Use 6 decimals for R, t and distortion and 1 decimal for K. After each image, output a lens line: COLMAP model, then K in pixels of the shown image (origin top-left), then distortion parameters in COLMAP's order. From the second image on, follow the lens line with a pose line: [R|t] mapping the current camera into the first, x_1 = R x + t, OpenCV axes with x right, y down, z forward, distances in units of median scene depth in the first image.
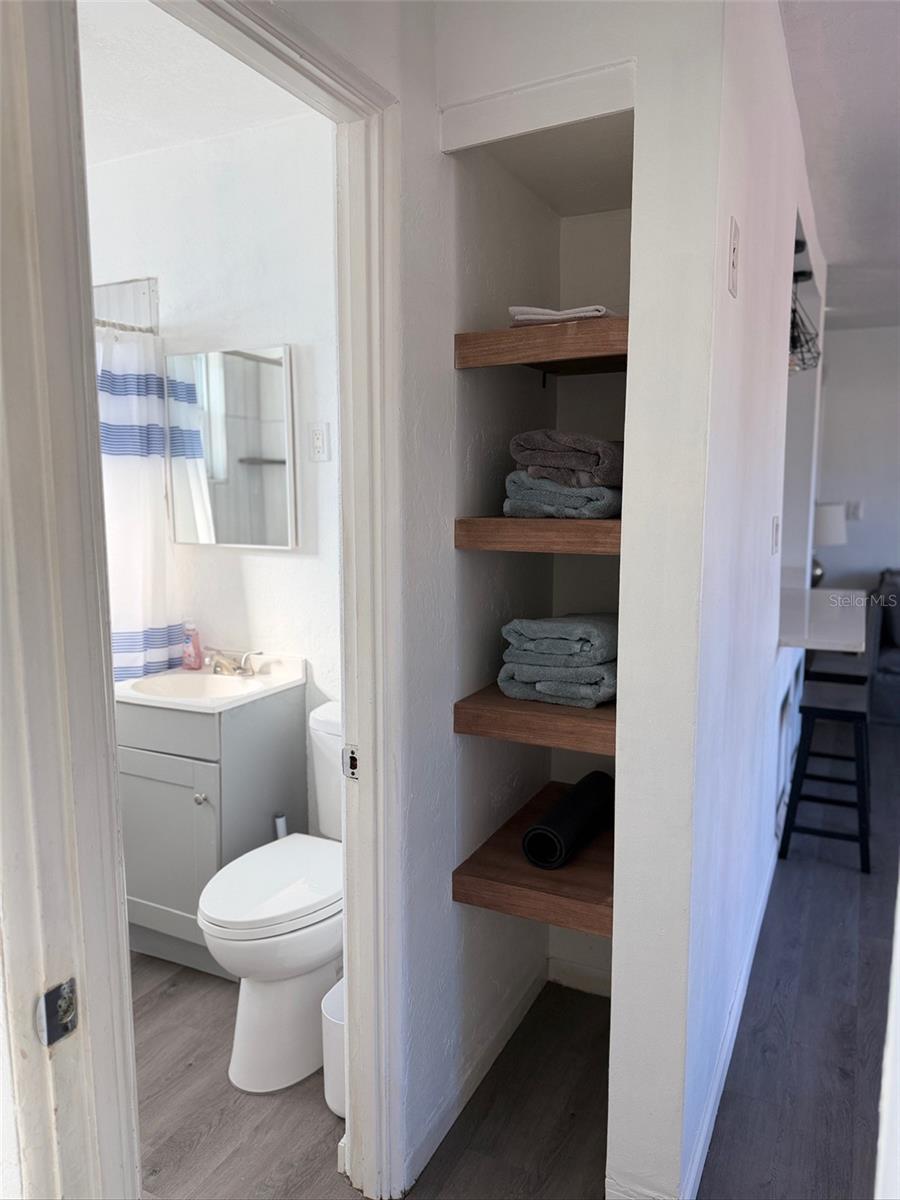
lens RADIAL K [[836.1, 0, 449.1], [0, 836.1, 605.9], [0, 0, 1]] dist [0.111843, -0.167437]
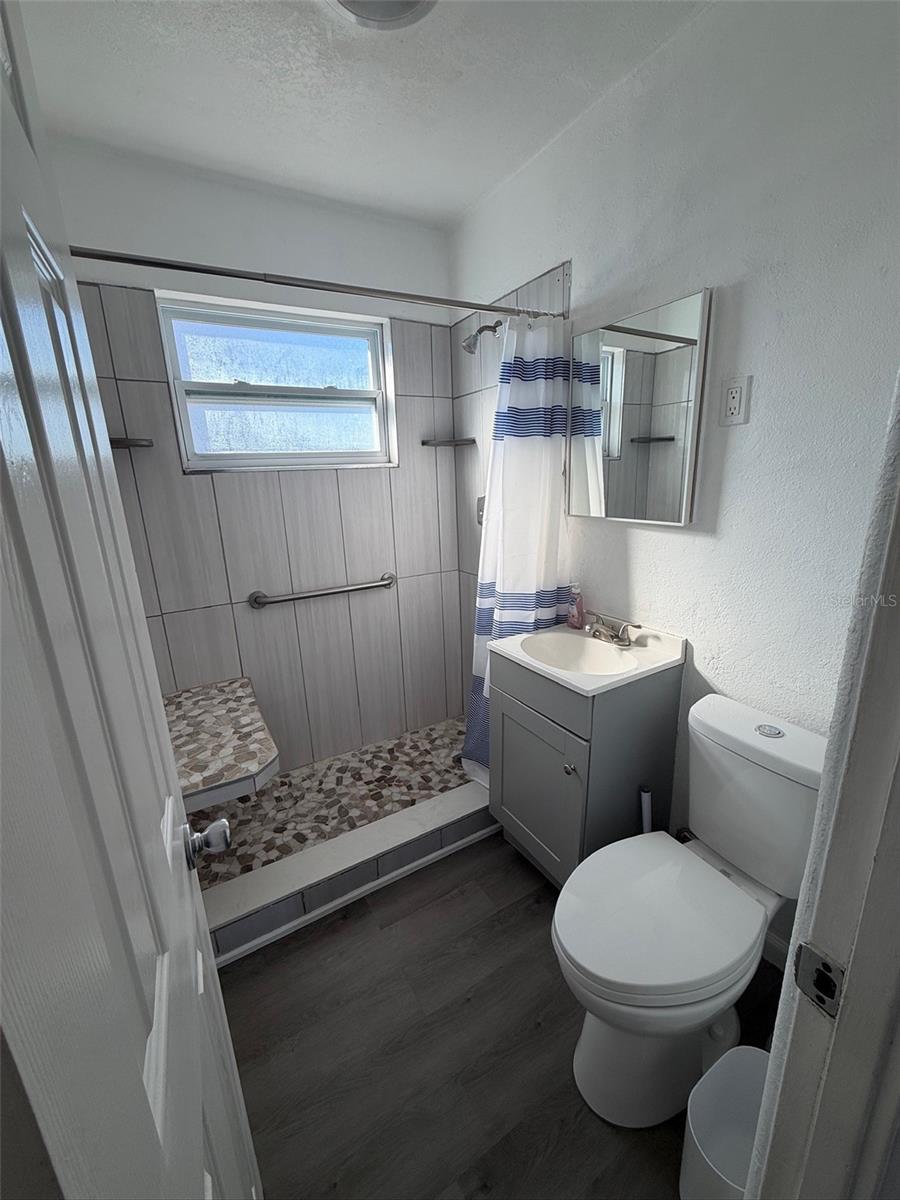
lens RADIAL K [[477.8, 0, 450.0], [0, 477.8, 600.0], [0, 0, 1]] dist [-0.000789, -0.000031]
pose [[0.835859, 0.110076, -0.537794, -0.105975], [-0.039284, 0.989172, 0.141409, -0.048751], [0.547536, -0.097072, 0.831133, 0.388523]]
